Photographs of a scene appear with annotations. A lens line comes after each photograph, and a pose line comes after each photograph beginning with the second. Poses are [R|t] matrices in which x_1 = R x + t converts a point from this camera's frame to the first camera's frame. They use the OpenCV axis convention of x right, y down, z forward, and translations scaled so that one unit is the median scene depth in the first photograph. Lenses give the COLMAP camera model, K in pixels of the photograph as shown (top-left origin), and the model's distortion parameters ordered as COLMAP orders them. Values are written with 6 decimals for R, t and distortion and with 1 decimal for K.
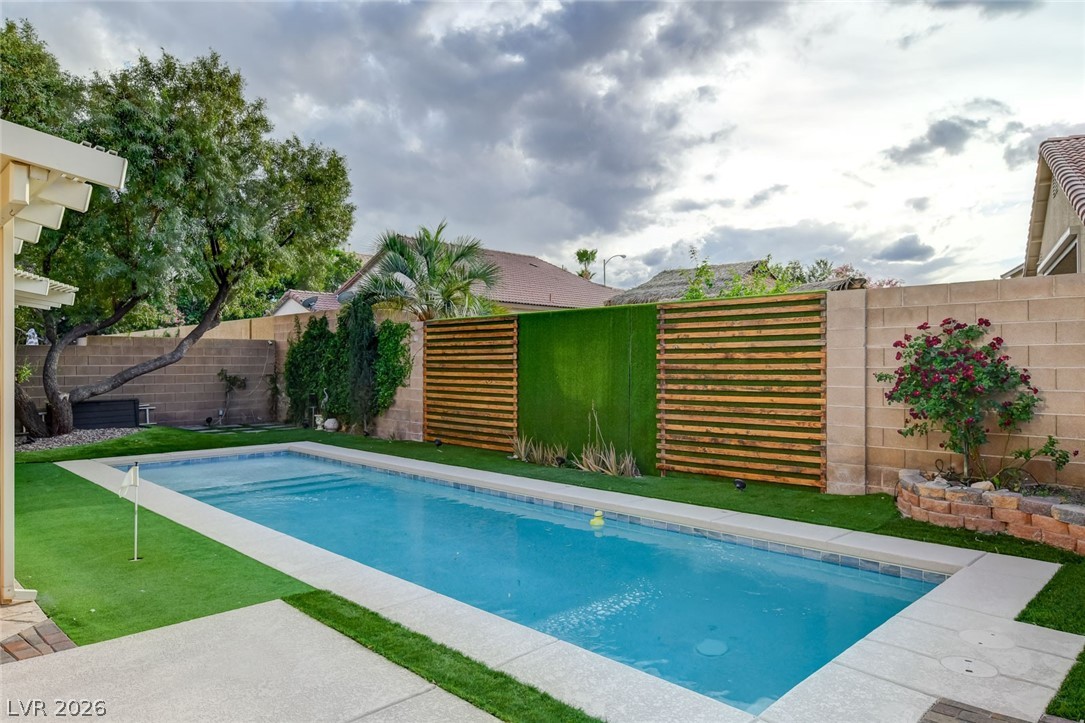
lens RADIAL K [[687.9, 0, 542.5], [0, 687.9, 361.5], [0, 0, 1]] dist [0.004146, 0.001649]
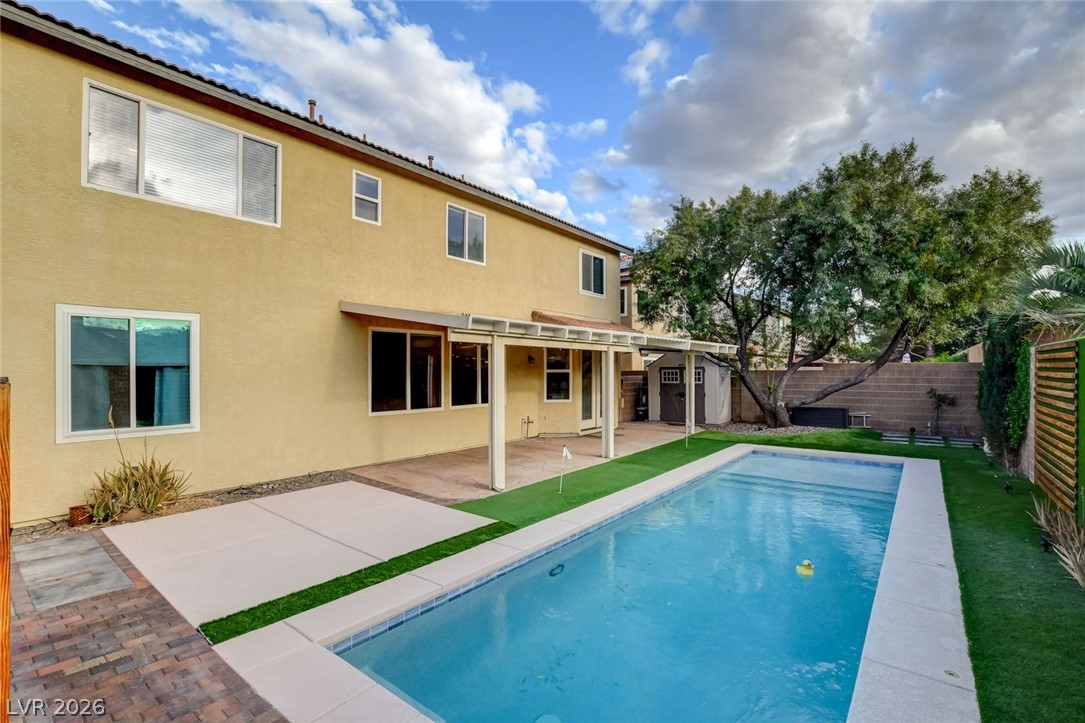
lens RADIAL K [[506.1, 0, 577.2], [0, 506.1, 364.3], [0, 0, 1]] dist [-0.027623, -0.000059]
pose [[0.158482, -0.002960, -0.987357, 0.516983], [0.000382, 0.999996, -0.002937, -0.050205], [0.987362, 0.000088, 0.158482, 0.465458]]
